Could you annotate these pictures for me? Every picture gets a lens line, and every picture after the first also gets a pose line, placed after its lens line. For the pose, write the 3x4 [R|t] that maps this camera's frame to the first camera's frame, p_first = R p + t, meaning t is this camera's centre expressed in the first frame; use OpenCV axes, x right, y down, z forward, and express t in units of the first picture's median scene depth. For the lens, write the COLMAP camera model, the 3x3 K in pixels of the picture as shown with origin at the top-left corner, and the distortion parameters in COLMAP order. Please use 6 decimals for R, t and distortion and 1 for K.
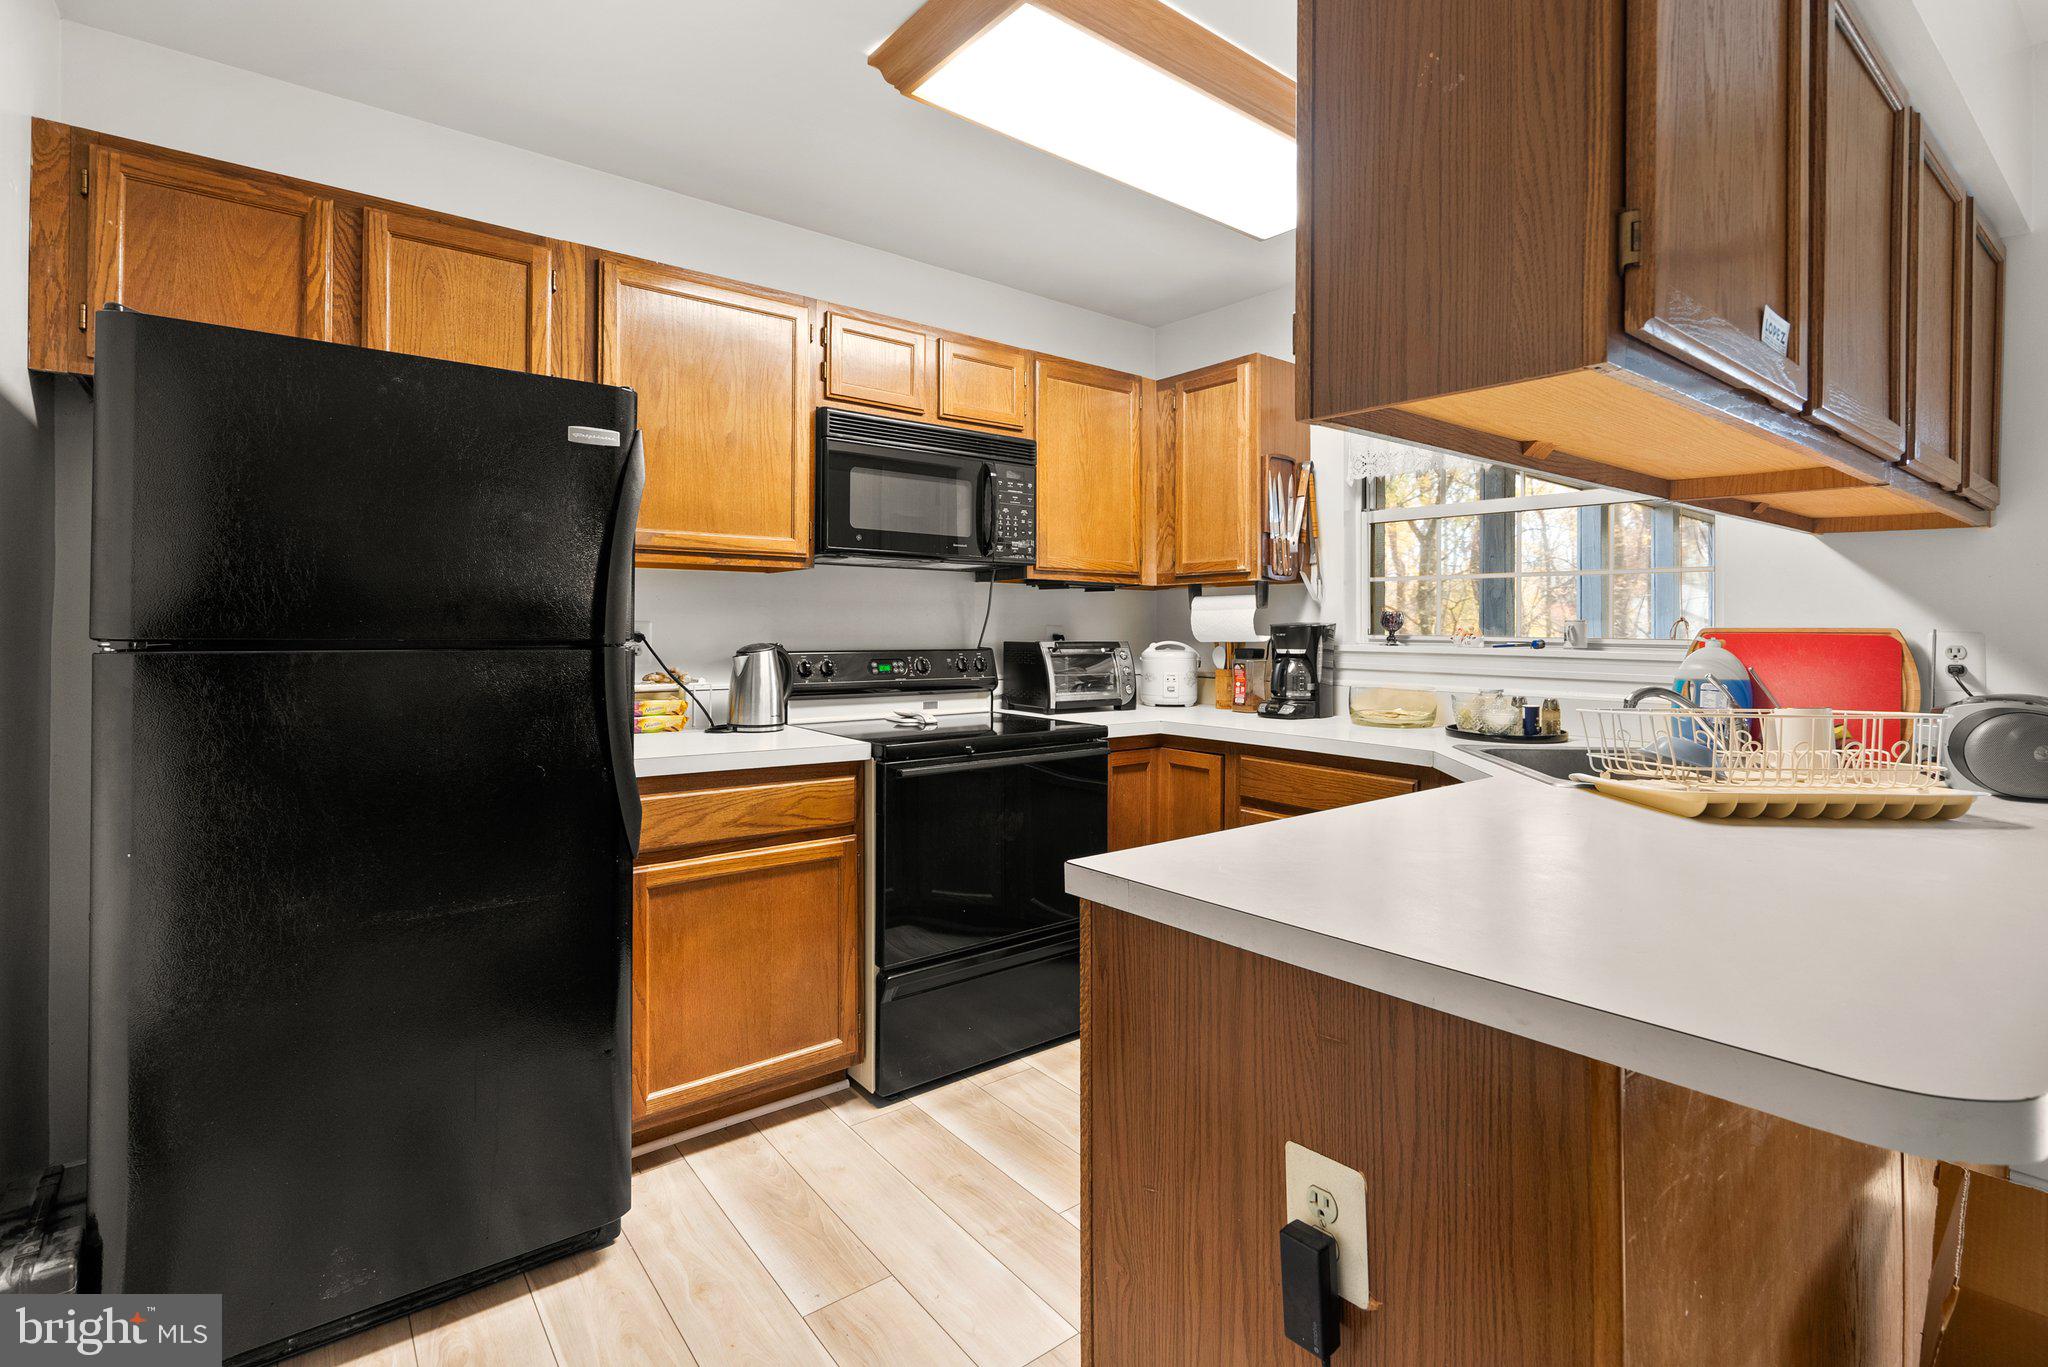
lens RADIAL K [[957.8, 0, 1025.8], [0, 957.8, 618.3], [0, 0, 1]] dist [-0.000847, 0.000076]
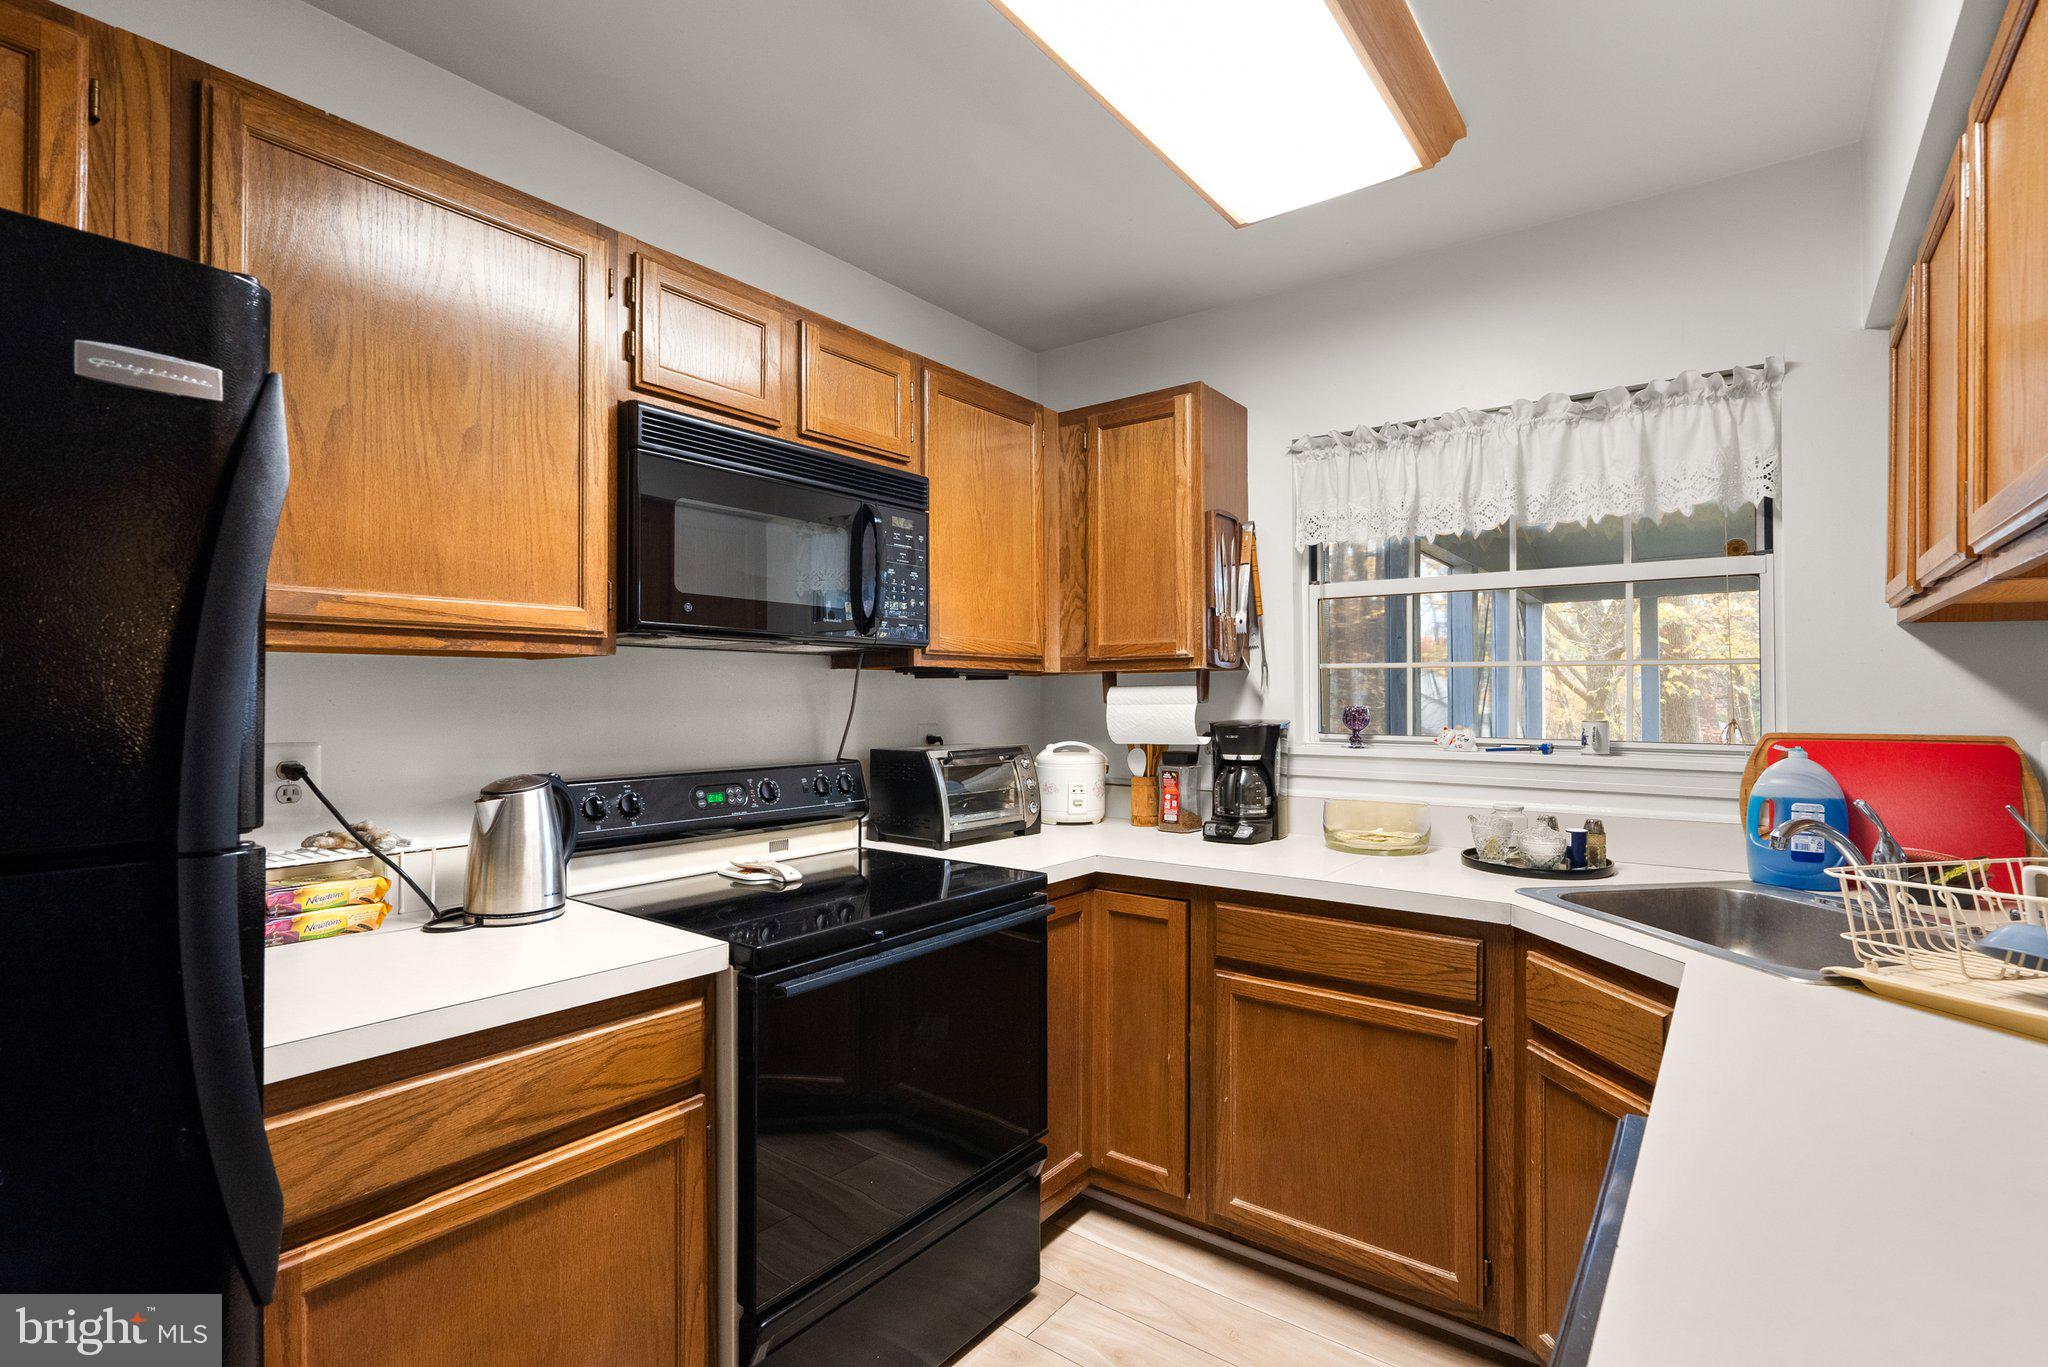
lens RADIAL K [[961.1, 0, 1024.0], [0, 961.1, 683.5], [0, 0, 1]] dist [0.001815, 0.000712]
pose [[0.968707, -0.003352, 0.248184, -0.101062], [0.004375, 0.999984, -0.003571, -0.025545], [-0.248168, 0.004545, 0.968706, 0.273423]]
